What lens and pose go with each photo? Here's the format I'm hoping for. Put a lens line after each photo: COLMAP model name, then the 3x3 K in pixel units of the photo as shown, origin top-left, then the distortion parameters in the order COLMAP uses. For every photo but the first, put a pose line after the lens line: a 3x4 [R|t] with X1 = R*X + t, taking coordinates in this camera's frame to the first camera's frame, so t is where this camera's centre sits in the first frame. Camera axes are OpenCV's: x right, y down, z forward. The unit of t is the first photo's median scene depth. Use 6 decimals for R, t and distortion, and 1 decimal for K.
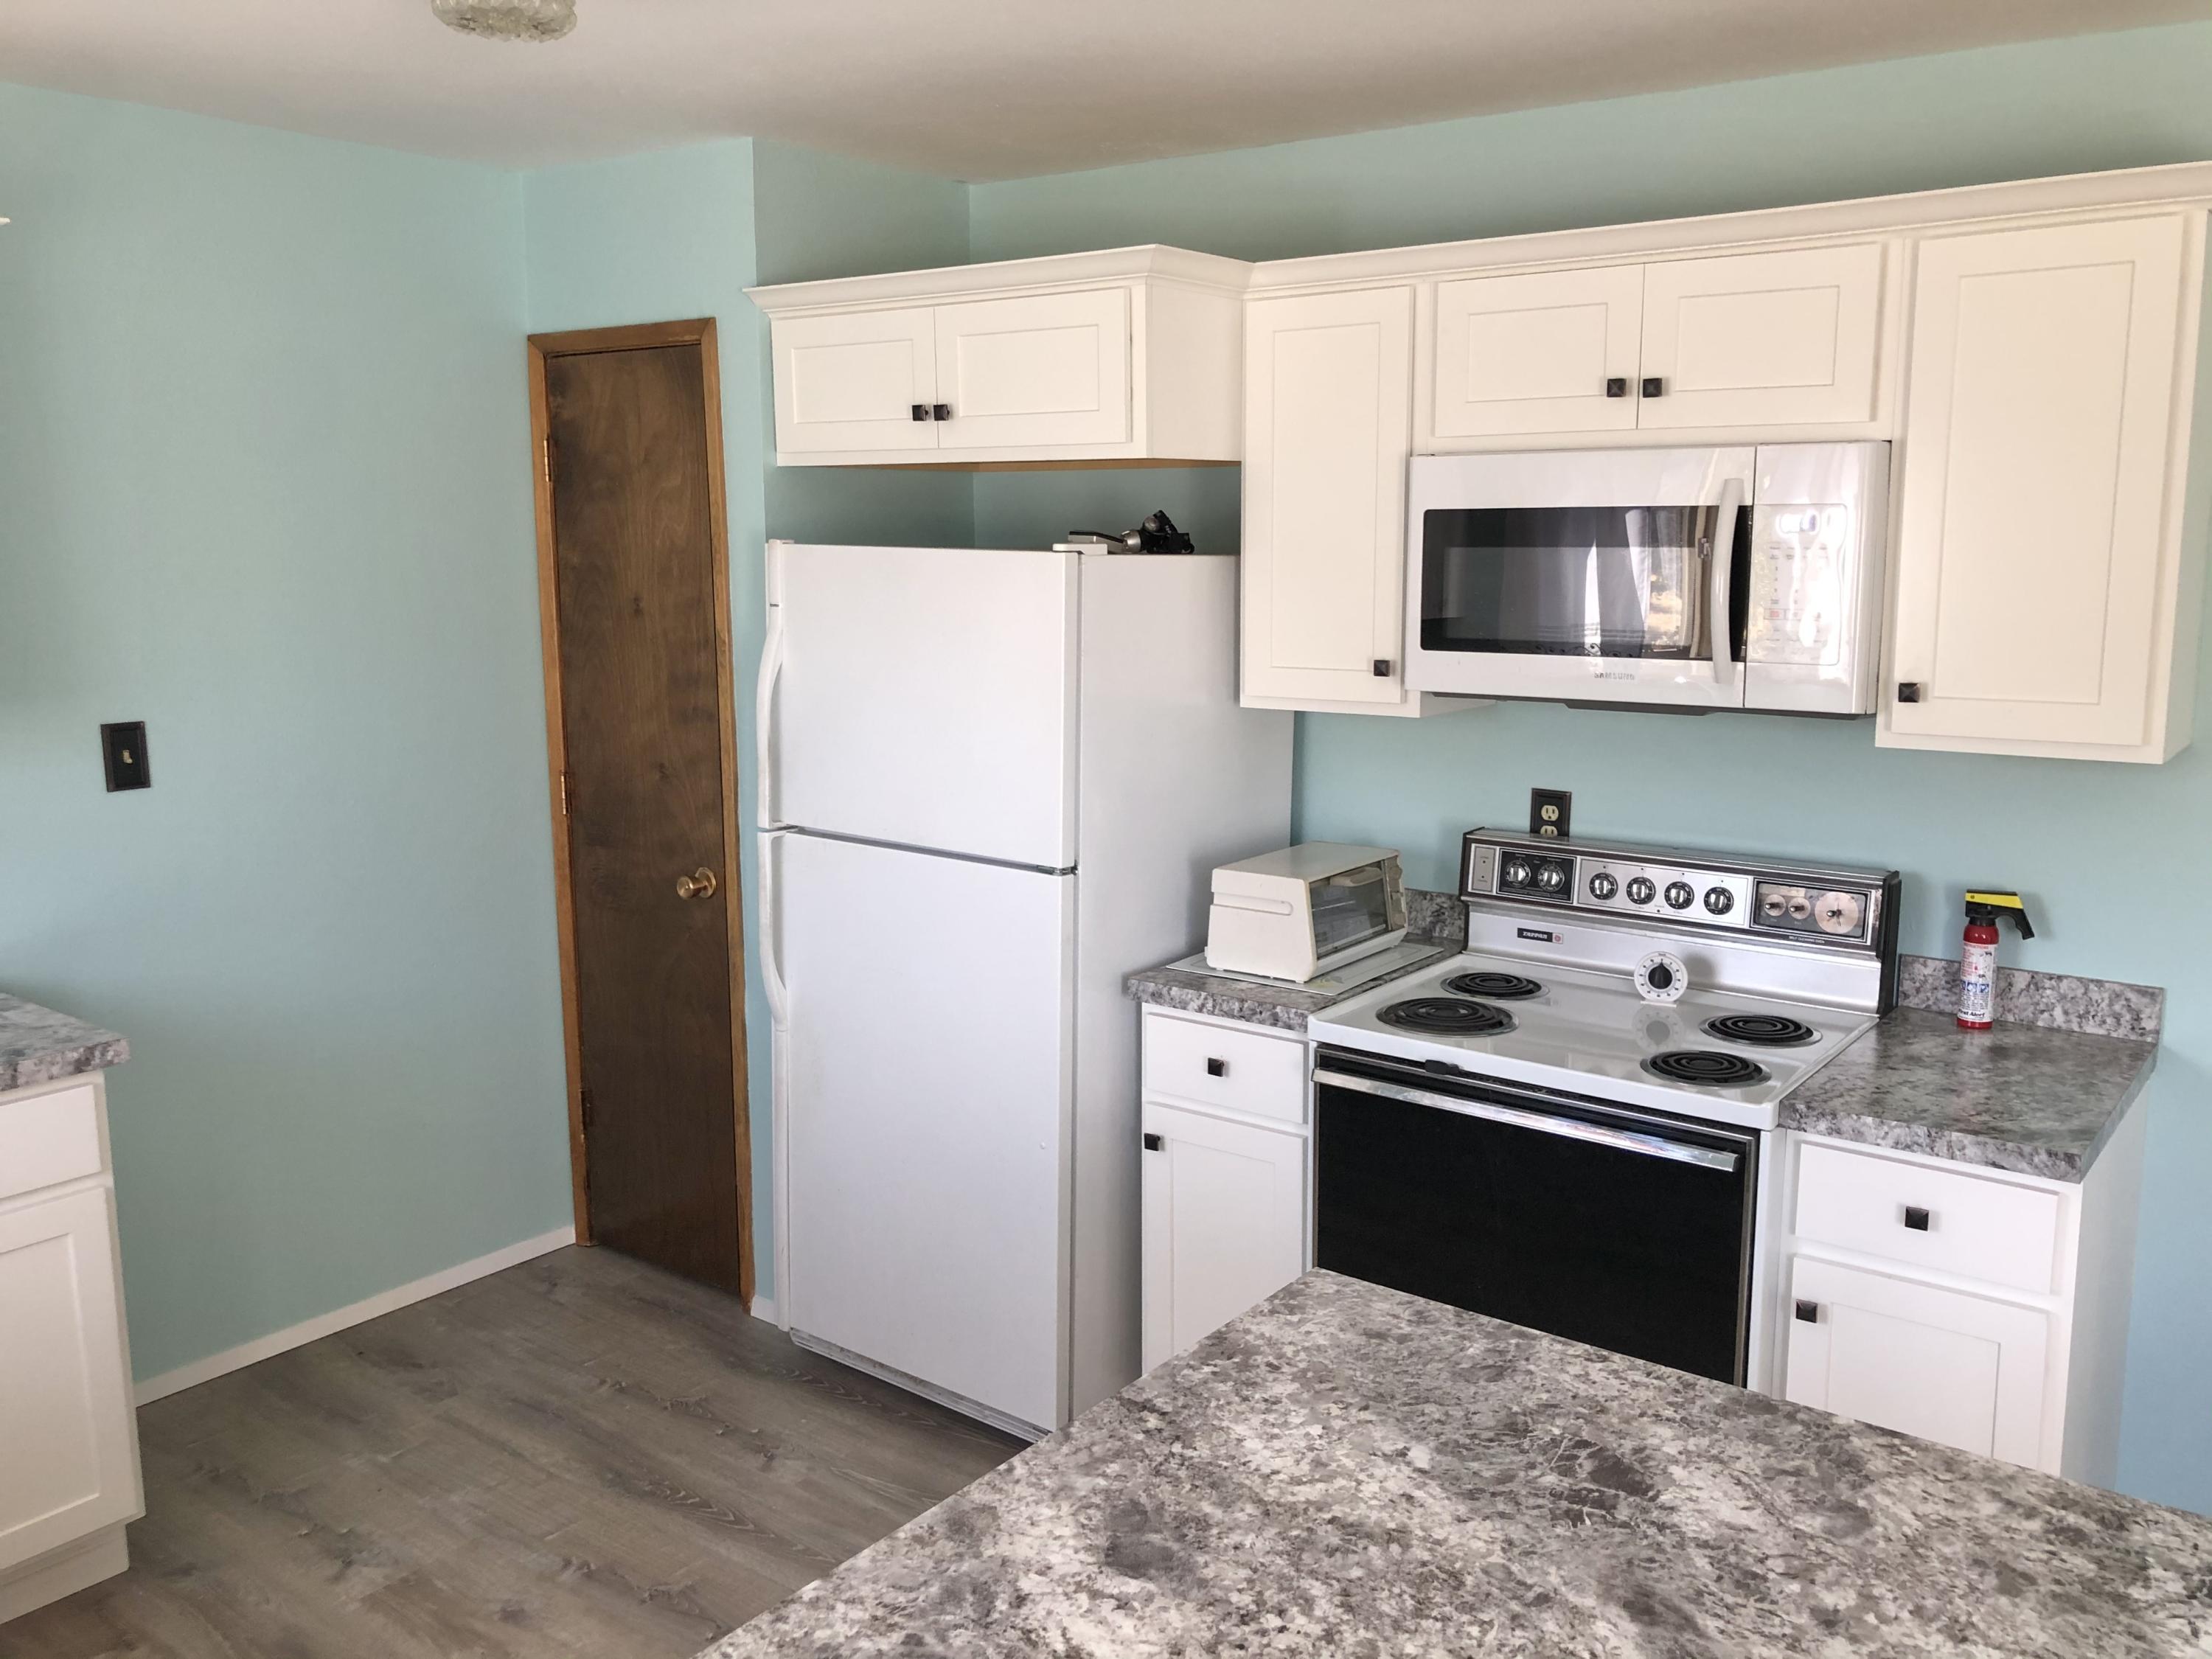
lens RADIAL K [[1823.8, 0, 1117.8], [0, 1823.8, 822.2], [0, 0, 1]] dist [0.011855, 0.010279]
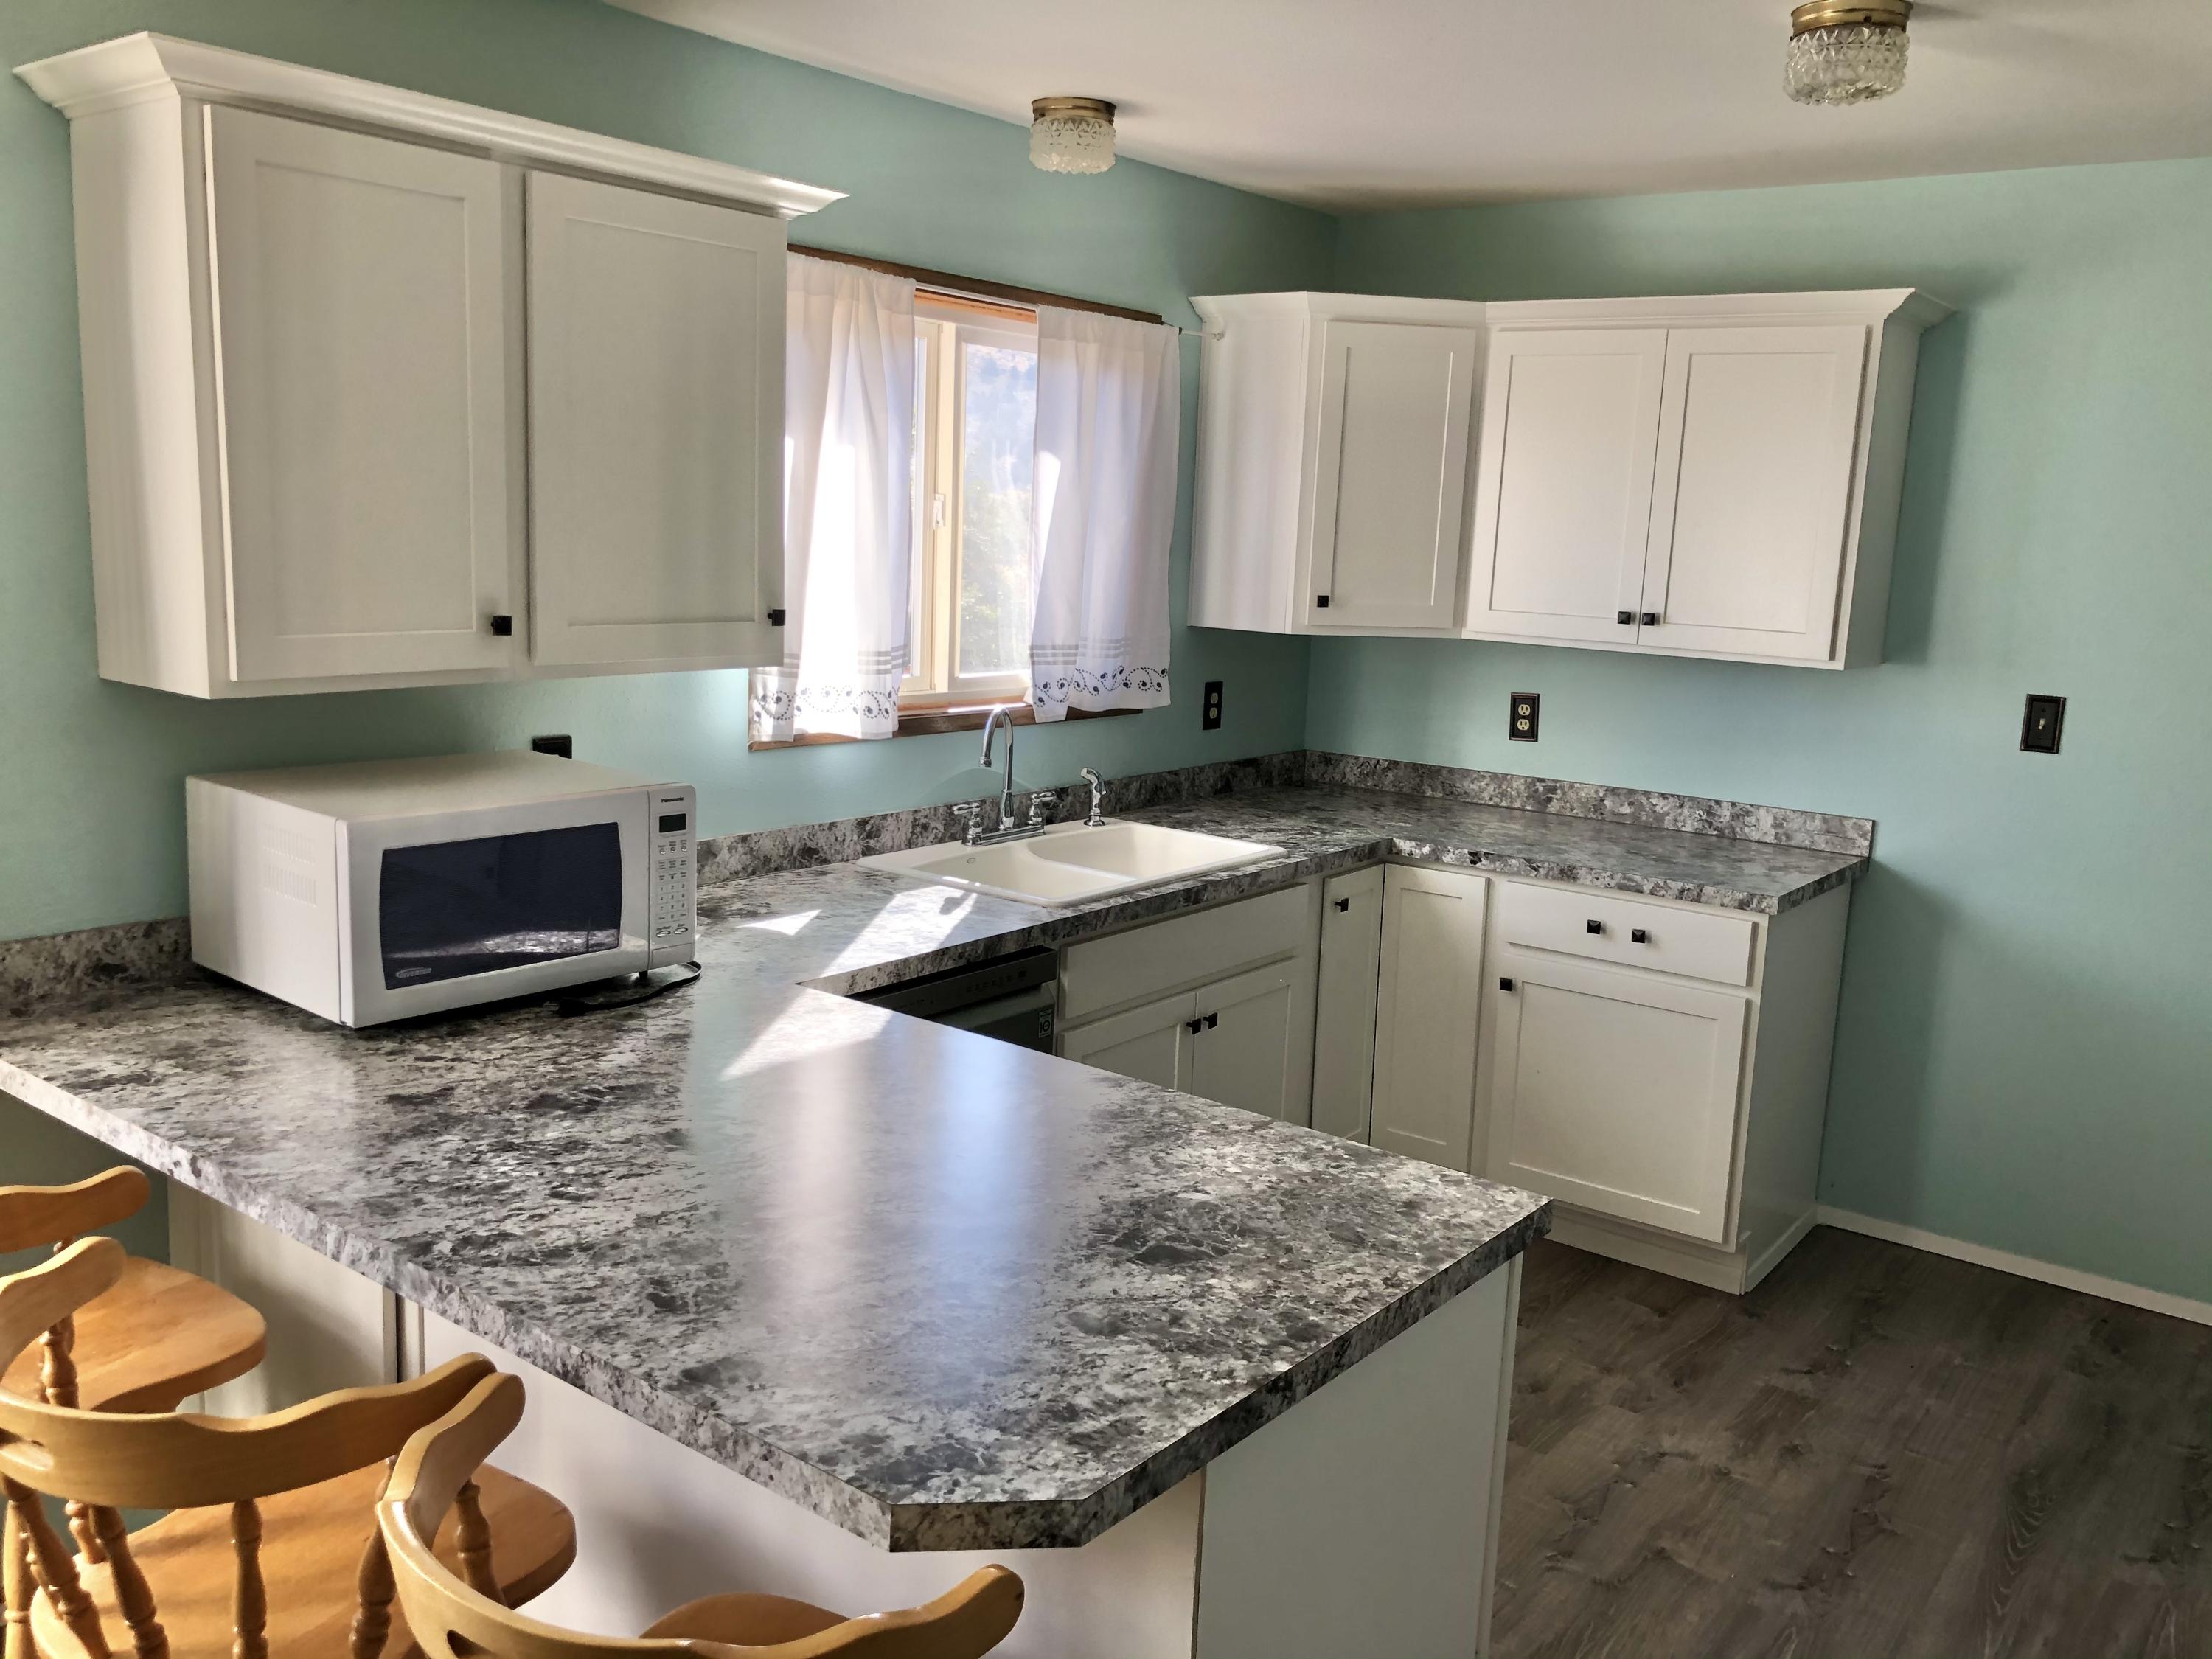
lens RADIAL K [[1810.9, 0, 1106.0], [0, 1810.9, 829.5], [0, 0, 1]] dist [0.007796, 0.004034]
pose [[-0.032672, 0.166888, -0.985434, 1.245439], [-0.203097, 0.964281, 0.170040, -0.090085], [0.978613, 0.205694, 0.002389, 0.809355]]
